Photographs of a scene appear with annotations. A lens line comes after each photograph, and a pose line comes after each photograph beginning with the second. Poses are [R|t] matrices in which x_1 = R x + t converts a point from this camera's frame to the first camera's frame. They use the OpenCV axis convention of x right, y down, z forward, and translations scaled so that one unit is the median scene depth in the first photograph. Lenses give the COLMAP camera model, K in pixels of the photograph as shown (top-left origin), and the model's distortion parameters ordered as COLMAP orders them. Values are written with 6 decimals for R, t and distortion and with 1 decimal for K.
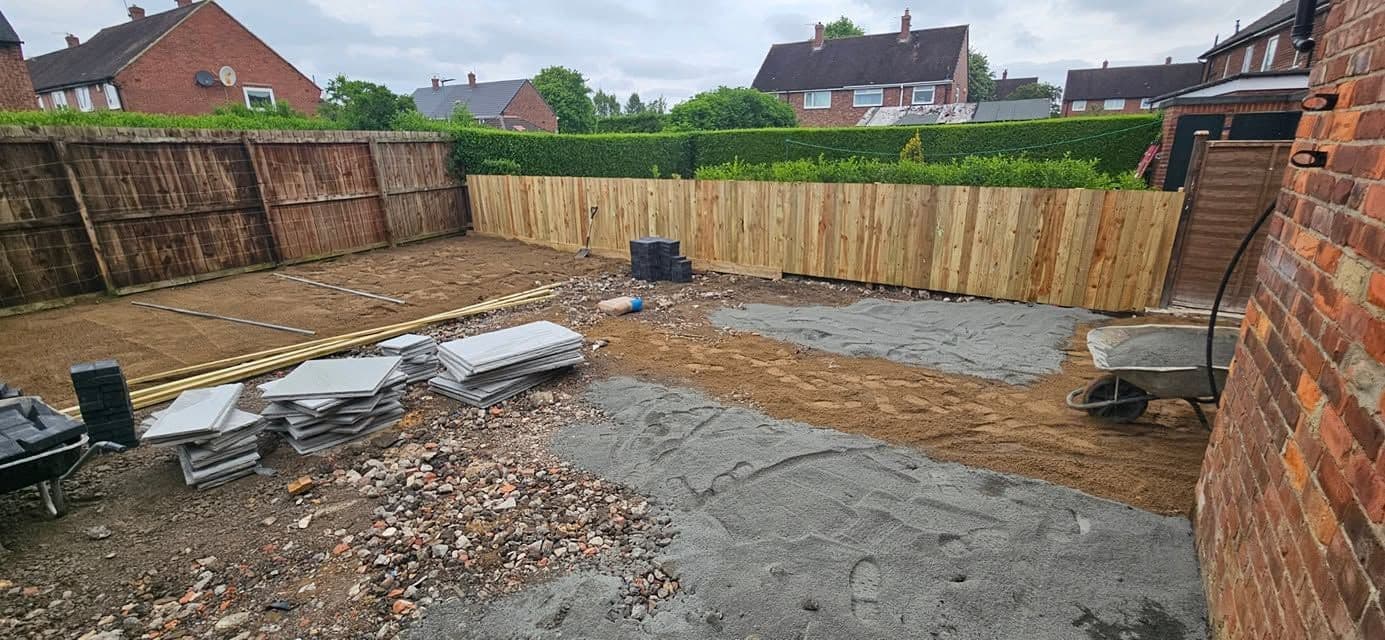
lens RADIAL K [[565.6, 0, 691.6], [0, 565.6, 315.8], [0, 0, 1]] dist [-0.000532, -0.000146]
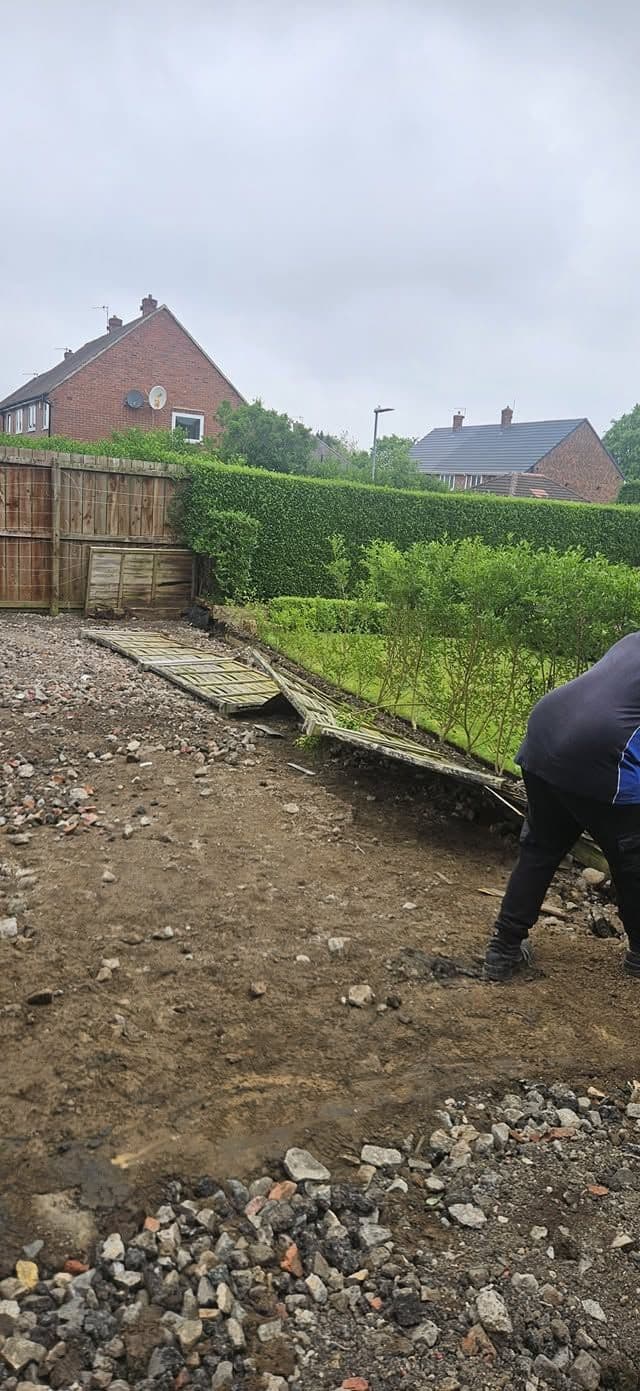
lens RADIAL K [[927.2, 0, 320.9], [0, 927.2, 681.0], [0, 0, 1]] dist [0.063303, -0.013012]
pose [[0.821930, 0.186302, -0.538259, 0.488003], [-0.254015, 0.965712, -0.053633, -0.070472], [0.509811, 0.180808, 0.841071, 0.237149]]
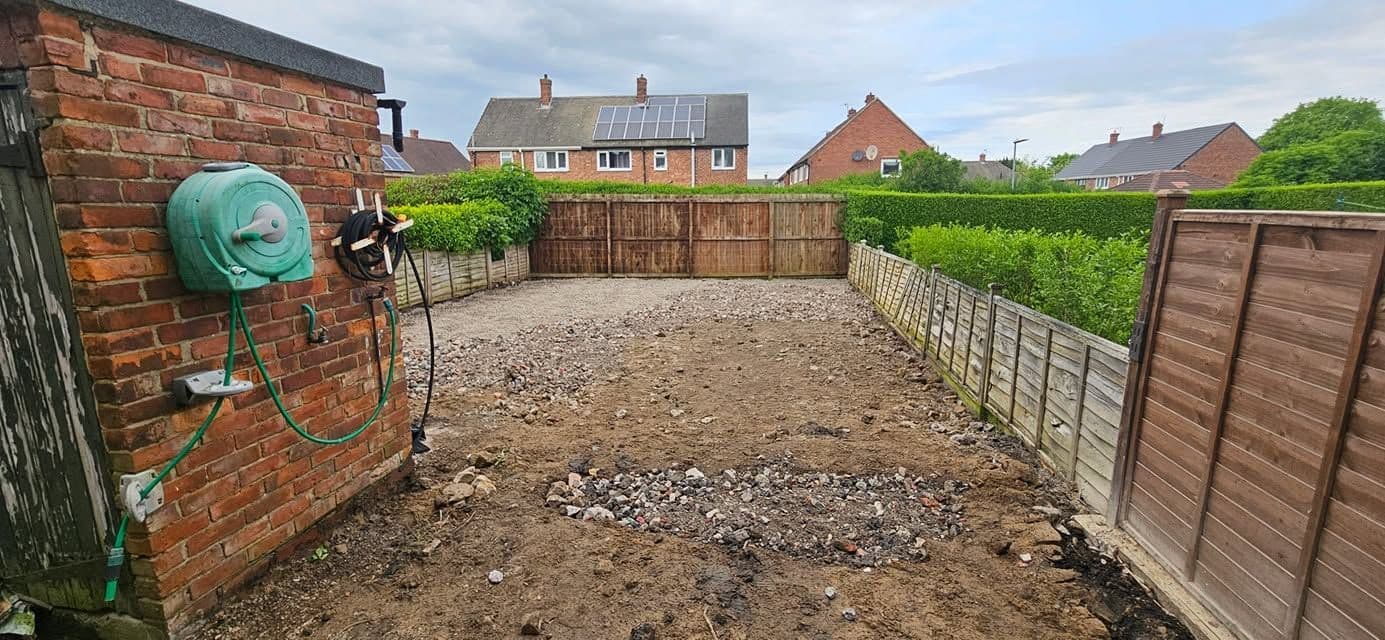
lens RADIAL K [[565.6, 0, 693.2], [0, 565.6, 313.8], [0, 0, 1]] dist [-0.000532, -0.000146]
pose [[0.441660, 0.178515, -0.879243, 0.722974], [-0.264610, 0.962330, 0.062466, -0.089156], [0.857274, 0.205067, 0.472260, 0.268017]]
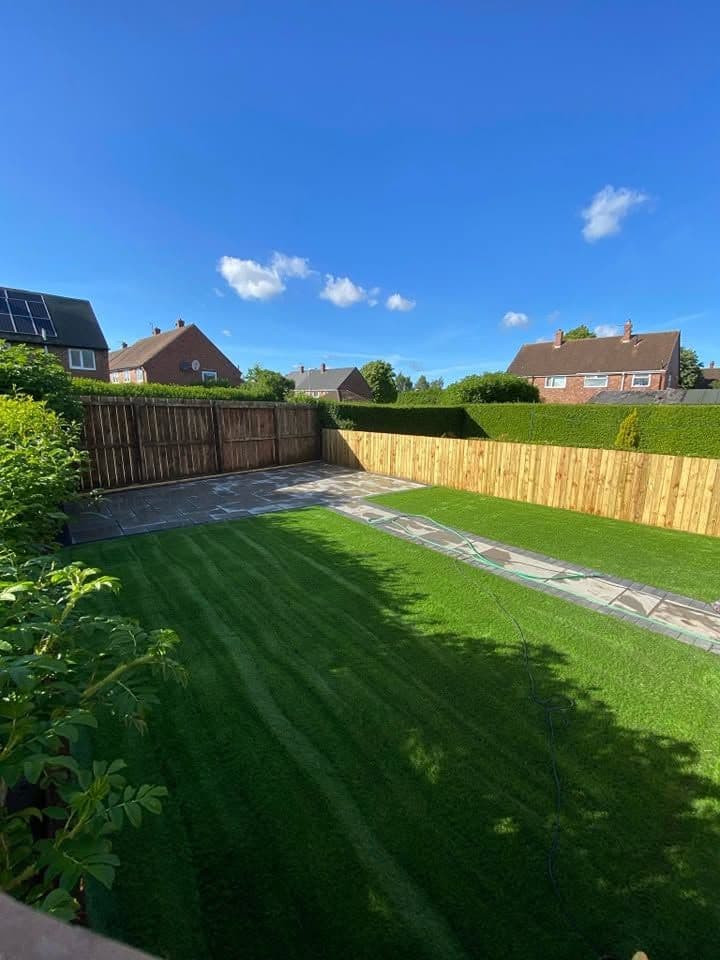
lens RADIAL K [[385.6, 0, 360.2], [0, 385.6, 479.6], [0, 0, 1]] dist [0.009414, -0.002443]
pose [[0.969437, 0.074755, -0.233676, -0.025619], [-0.100060, 0.990107, -0.098369, 0.000322], [0.224011, 0.118744, 0.967326, -0.069623]]
